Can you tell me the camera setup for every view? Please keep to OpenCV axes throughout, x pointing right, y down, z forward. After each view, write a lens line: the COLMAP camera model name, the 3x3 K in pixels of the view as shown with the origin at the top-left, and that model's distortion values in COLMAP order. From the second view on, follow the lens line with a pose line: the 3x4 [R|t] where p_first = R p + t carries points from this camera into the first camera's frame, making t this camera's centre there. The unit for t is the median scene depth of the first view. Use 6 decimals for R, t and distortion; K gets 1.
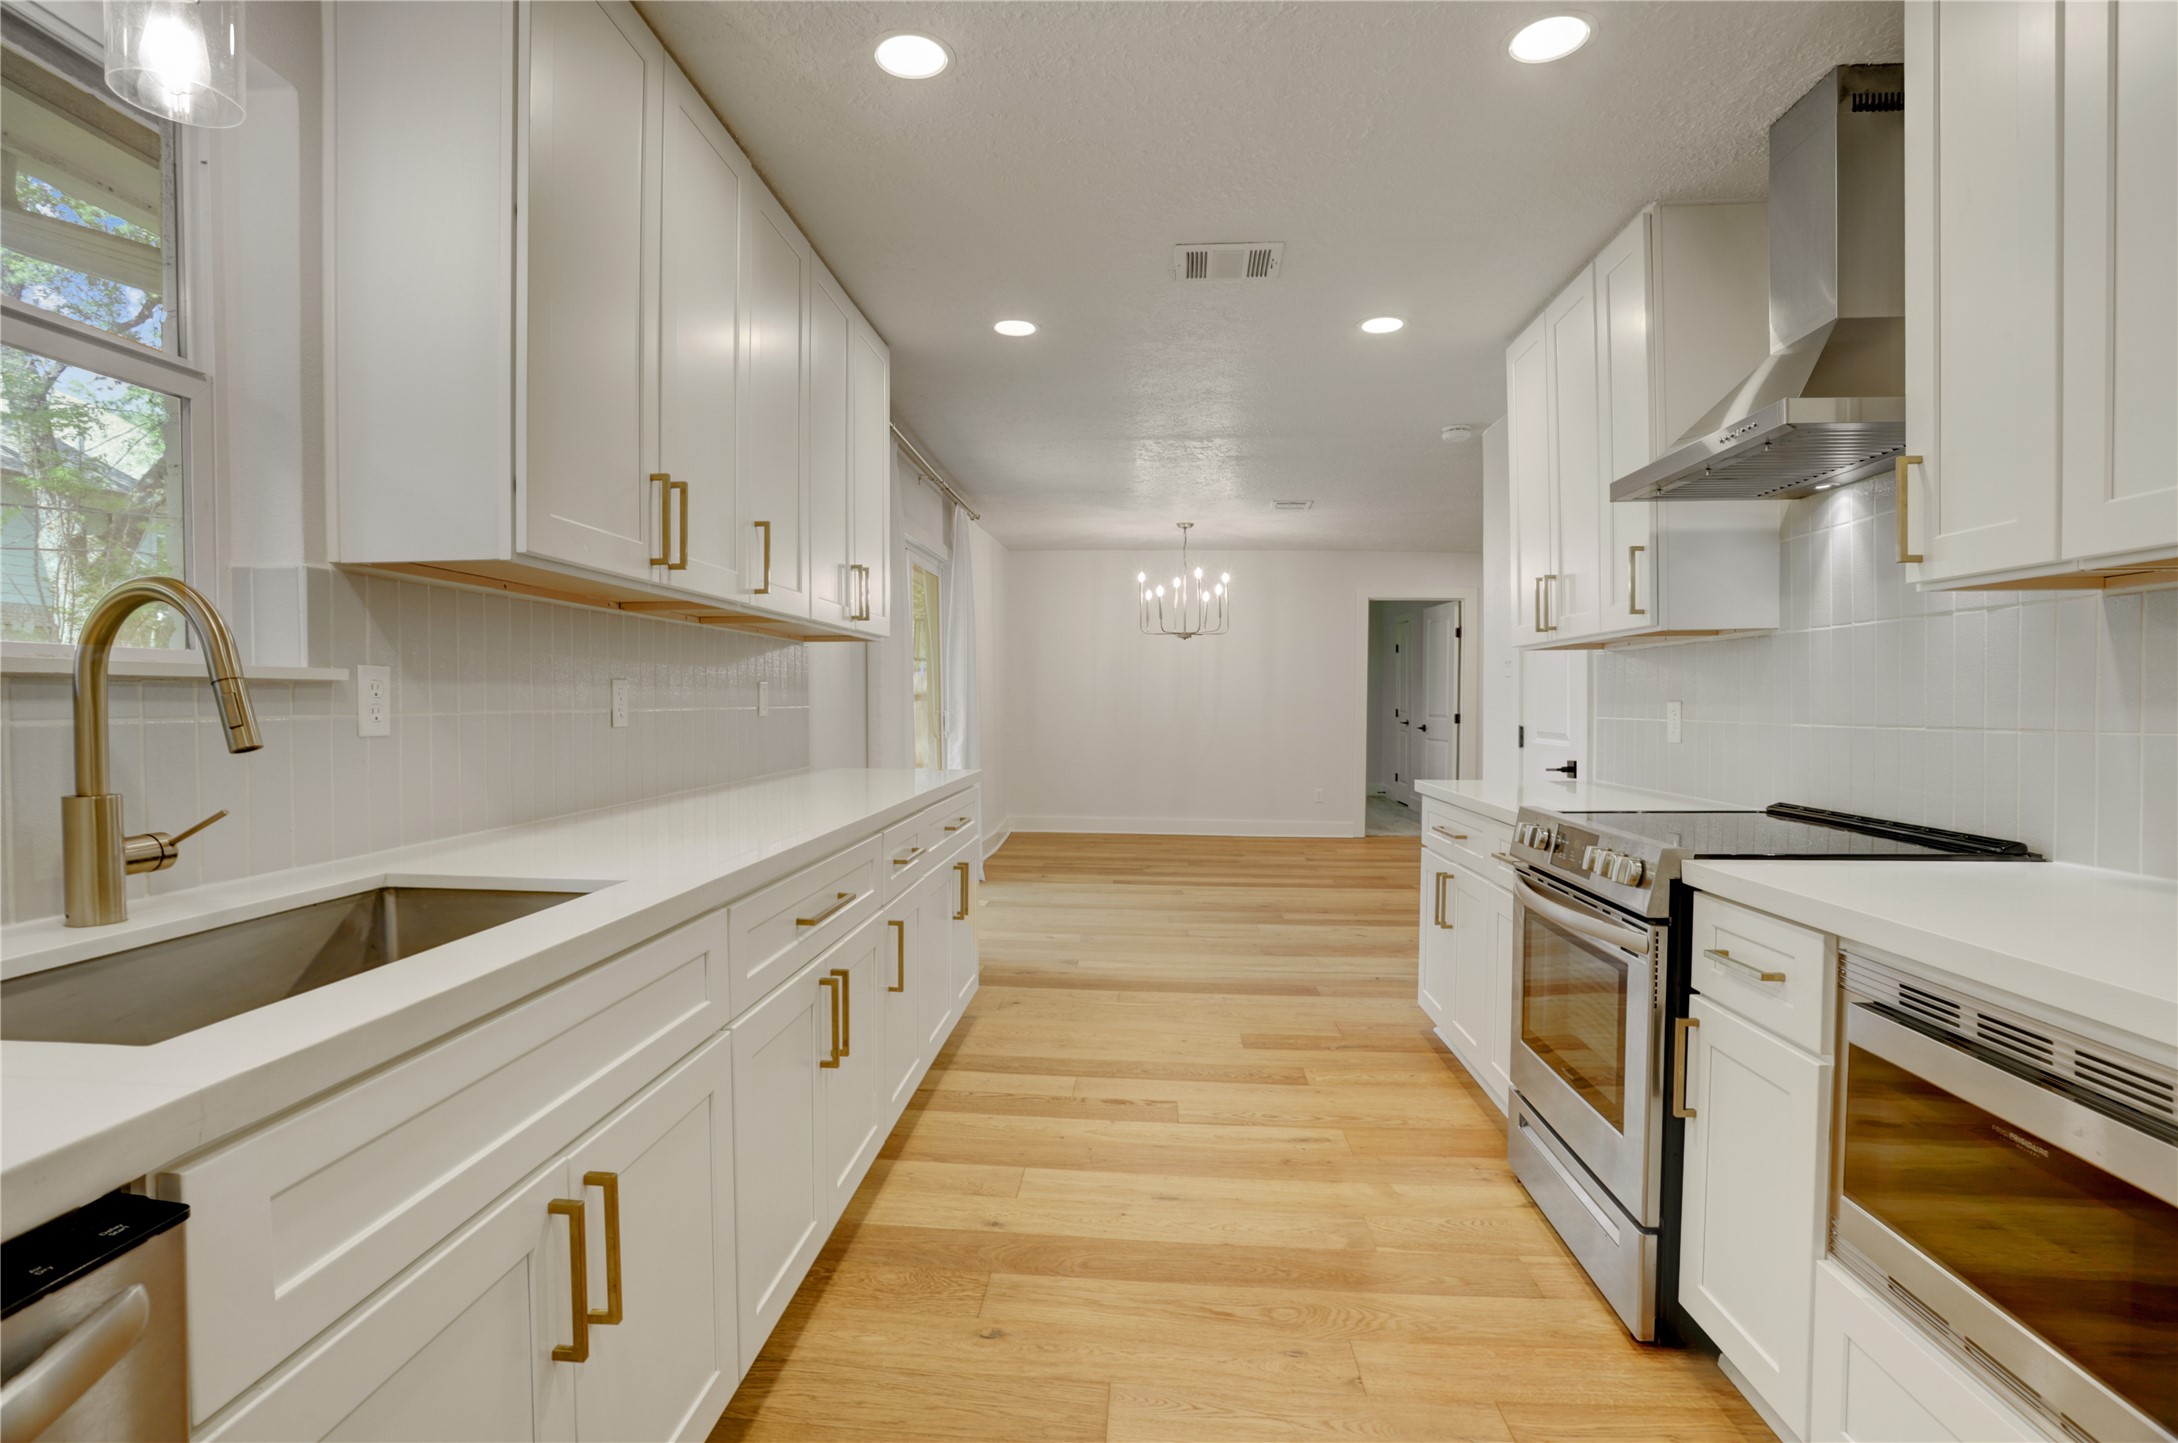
lens RADIAL K [[1094.3, 0, 1080.9], [0, 1094.3, 723.2], [0, 0, 1]] dist [-0.053219, 0.014824]
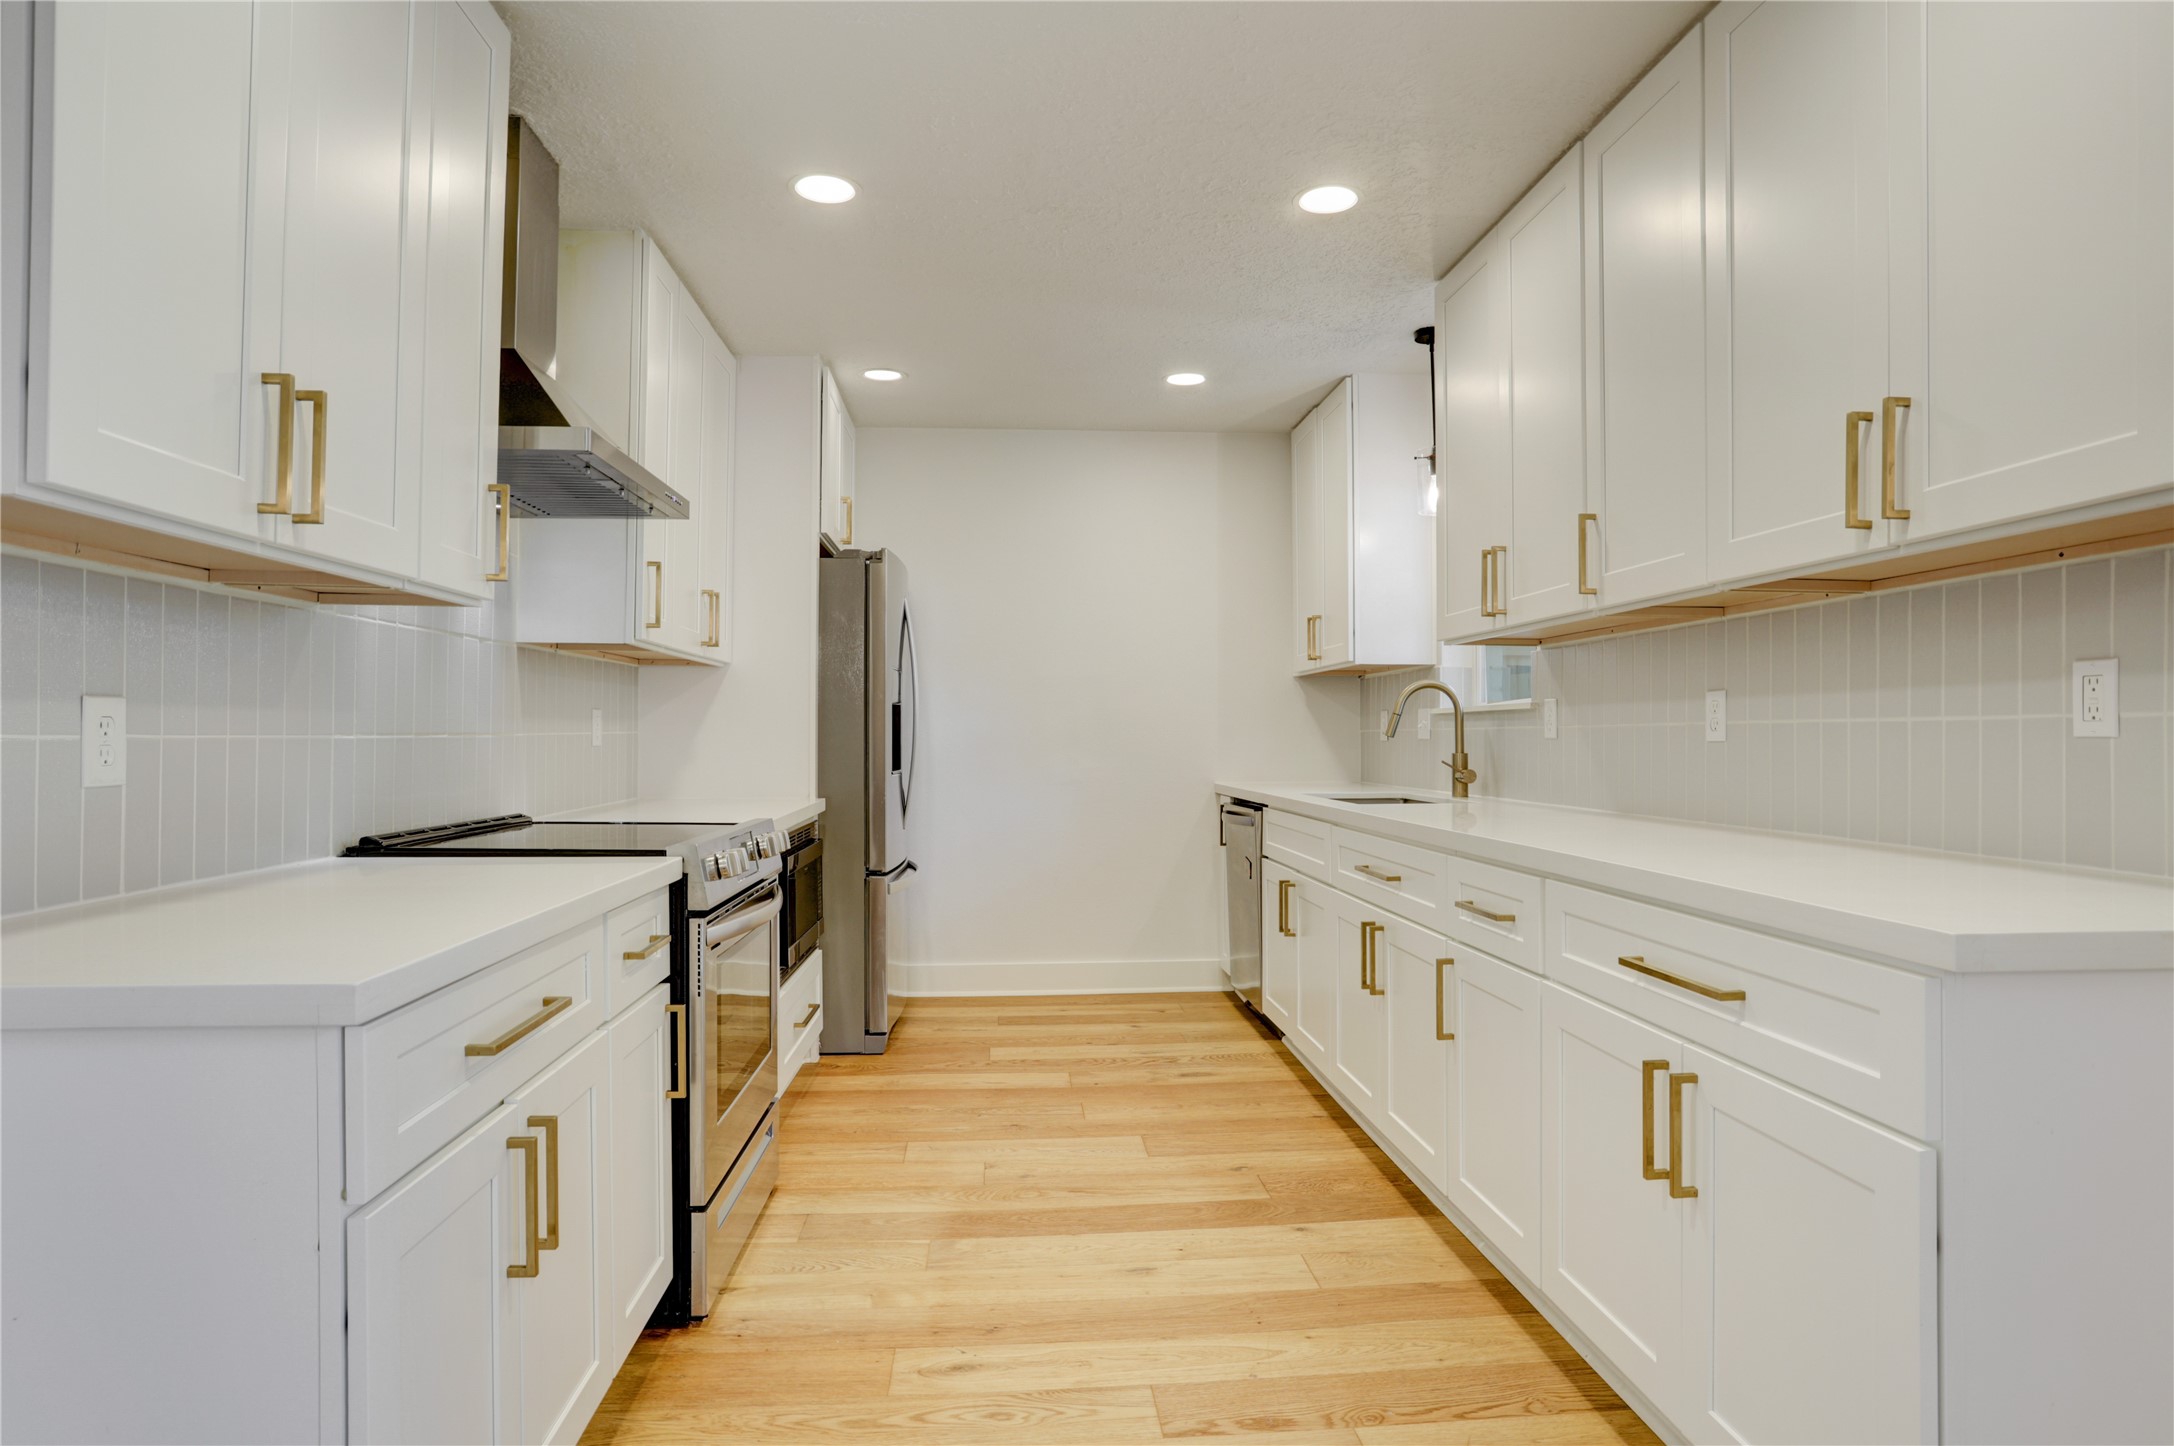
lens RADIAL K [[1242.4, 0, 1089.3], [0, 1242.4, 723.2], [0, 0, 1]] dist [0.000109, 0.000014]
pose [[-0.989847, -0.004010, -0.142080, 0.254127], [-0.005298, 0.999948, 0.008688, -0.018213], [0.142038, 0.009352, -0.989817, 1.898955]]
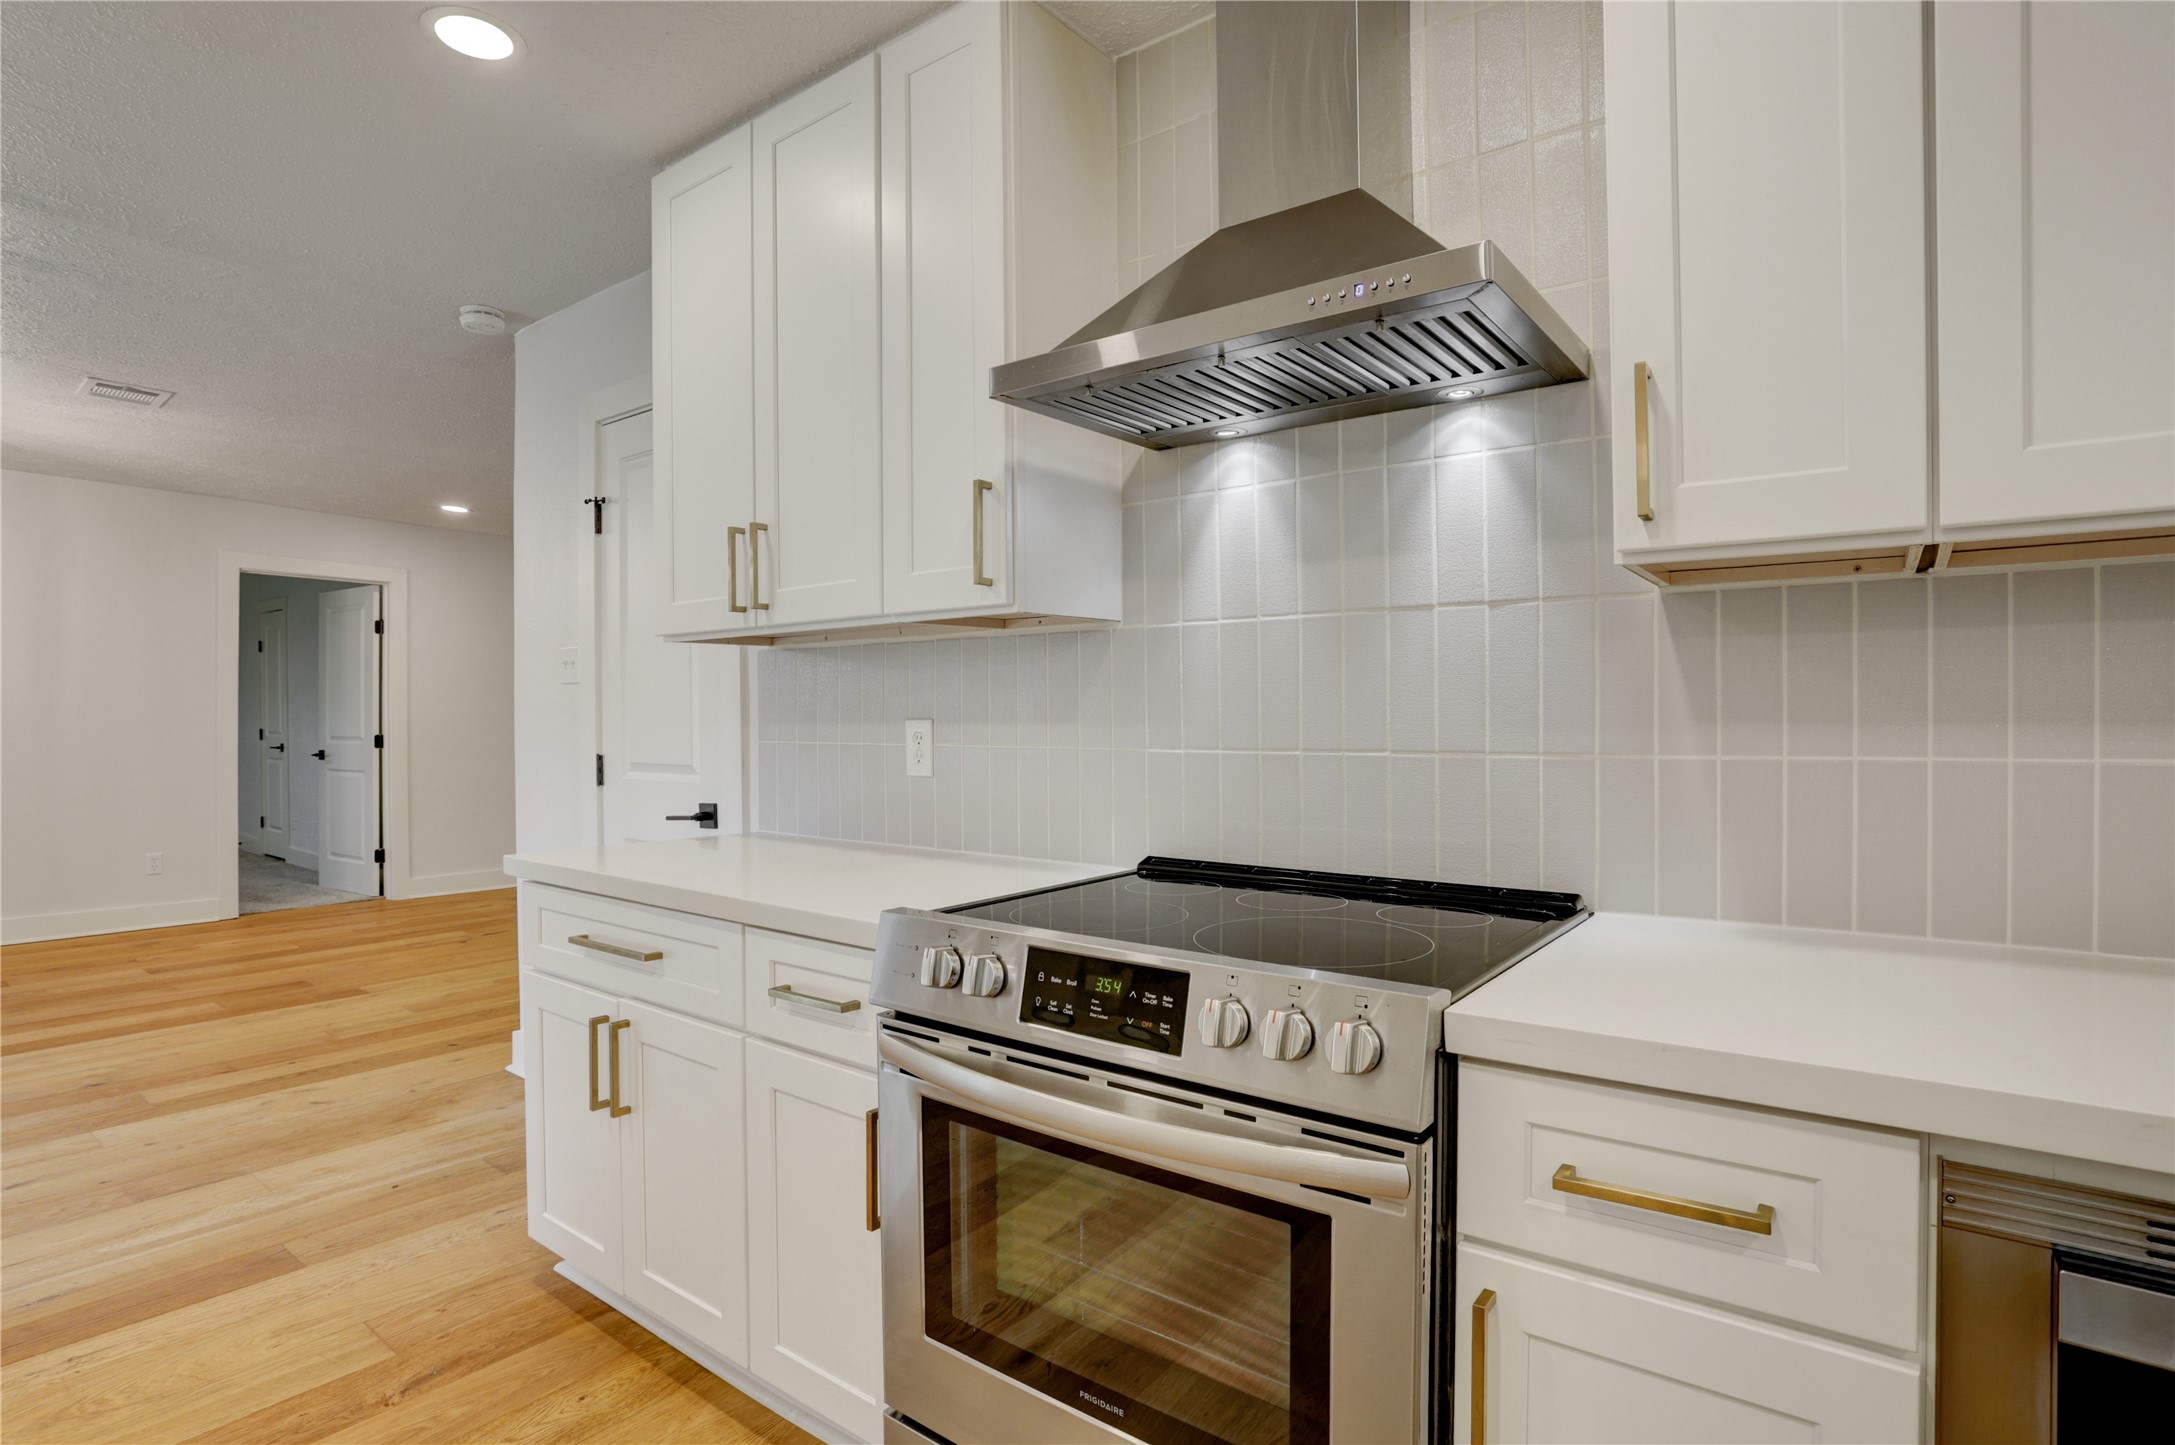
lens RADIAL K [[1092.7, 0, 1104.6], [0, 1092.7, 724.6], [0, 0, 1]] dist [-0.053219, 0.014824]
pose [[0.546413, -0.010040, 0.837456, 0.001768], [0.020453, 0.999790, -0.001359, -0.014849], [-0.837266, 0.017871, 0.546503, 0.580240]]
